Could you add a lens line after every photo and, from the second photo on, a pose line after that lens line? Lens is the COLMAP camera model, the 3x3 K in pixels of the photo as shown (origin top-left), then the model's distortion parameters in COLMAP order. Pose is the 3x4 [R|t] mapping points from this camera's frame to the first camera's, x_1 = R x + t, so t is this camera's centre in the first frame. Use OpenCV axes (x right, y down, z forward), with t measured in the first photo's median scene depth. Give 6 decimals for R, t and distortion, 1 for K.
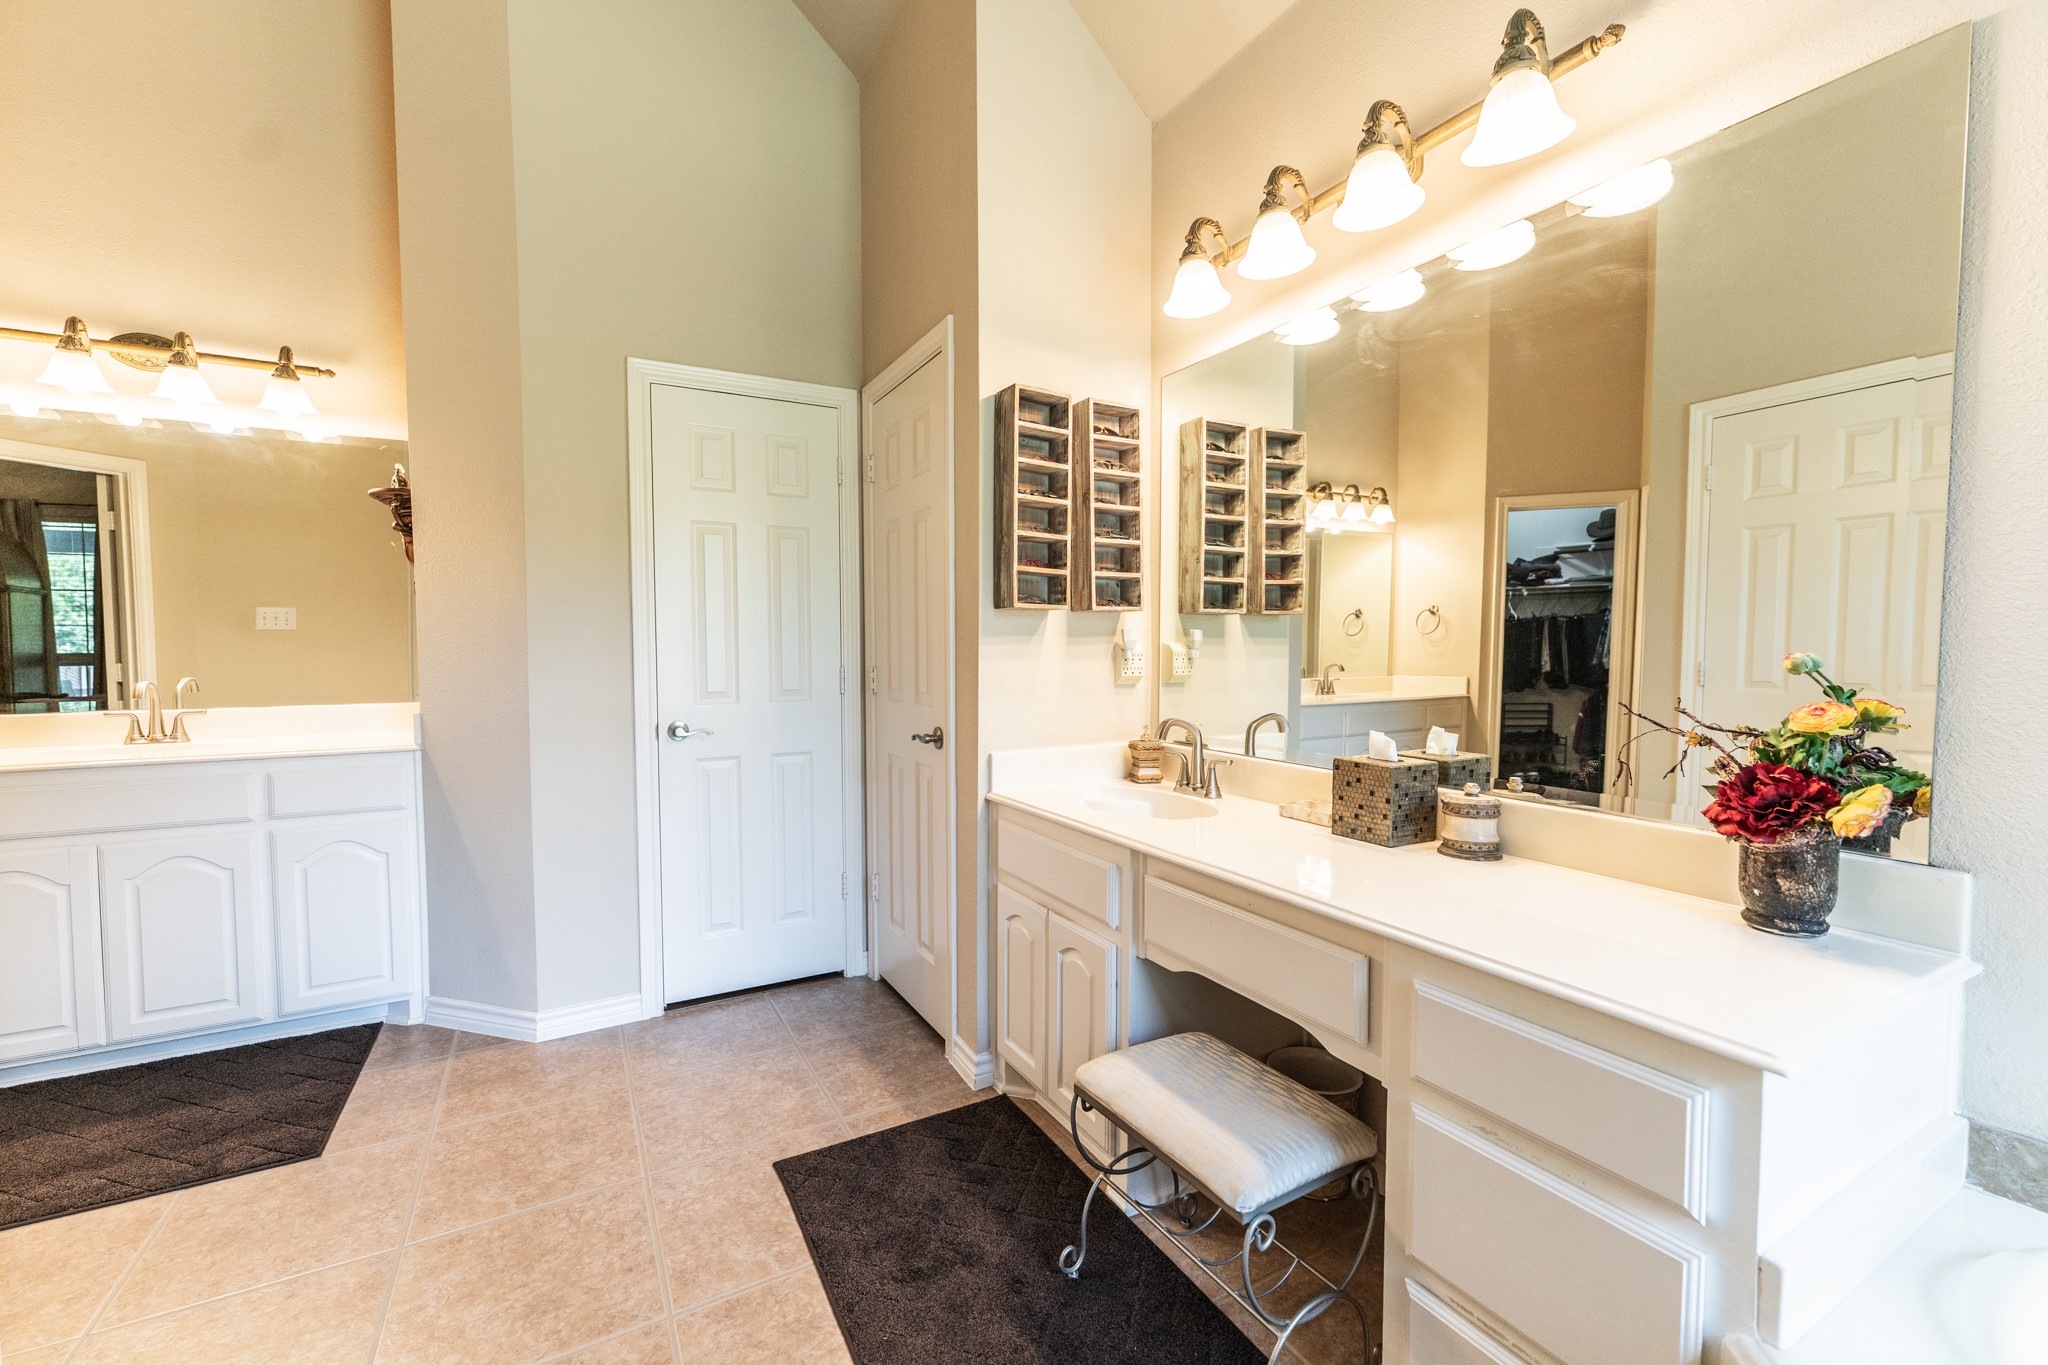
lens RADIAL K [[836.0, 0, 1016.3], [0, 836.0, 685.7], [0, 0, 1]] dist [-0.001341, 0.000290]
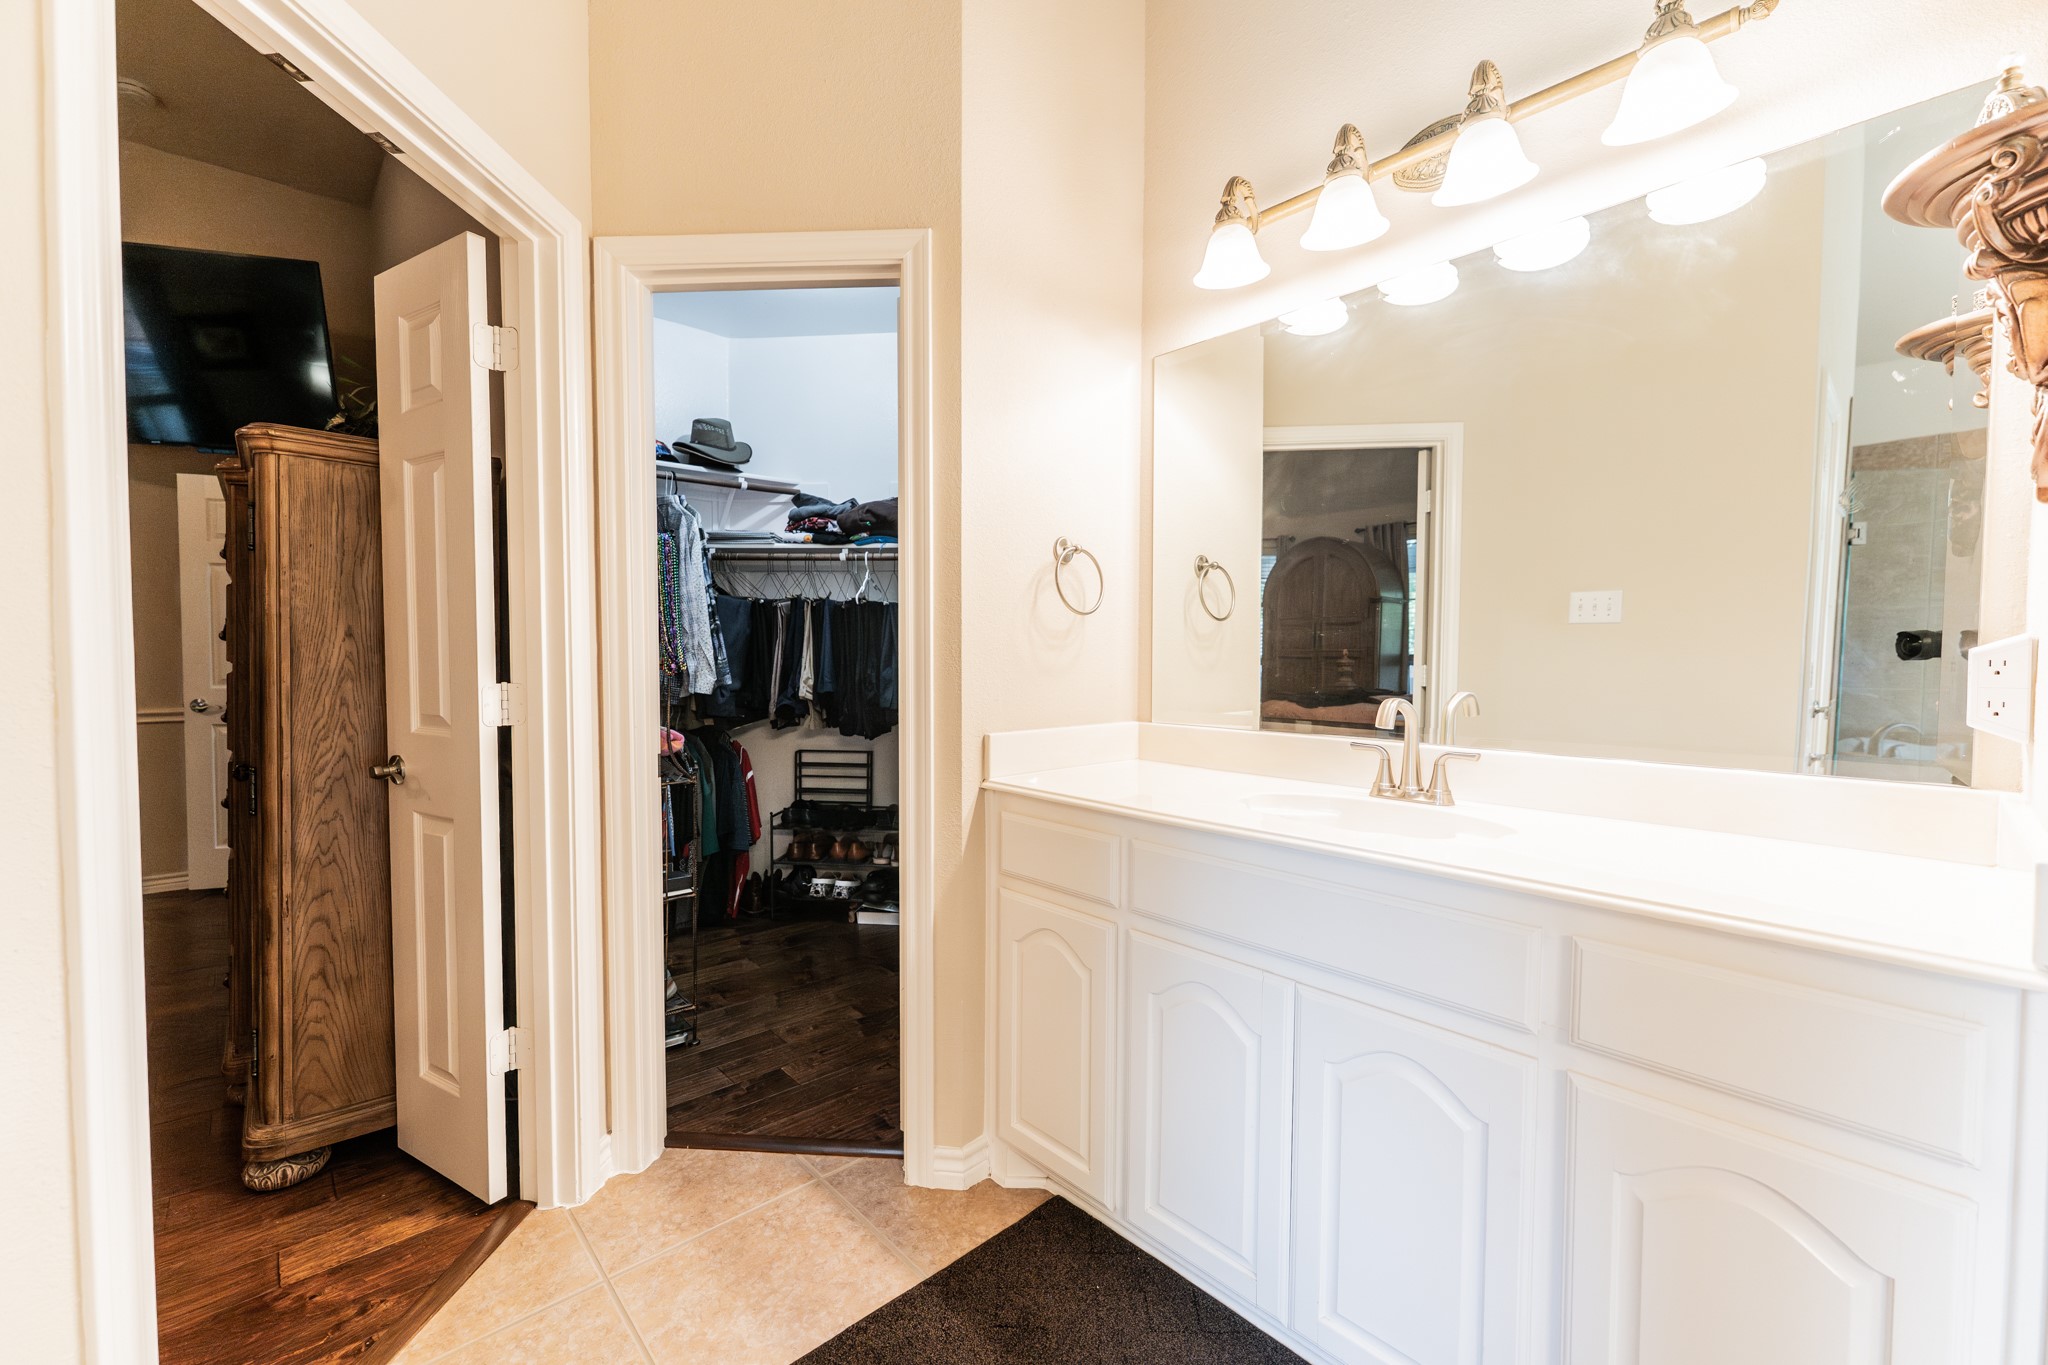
lens RADIAL K [[836.0, 0, 1012.2], [0, 836.0, 683.6], [0, 0, 1]] dist [-0.001341, 0.000290]
pose [[0.244139, 0.041367, -0.968858, -0.349733], [-0.052421, 0.998192, 0.029410, -0.012512], [0.968322, 0.043609, 0.245866, 0.385036]]
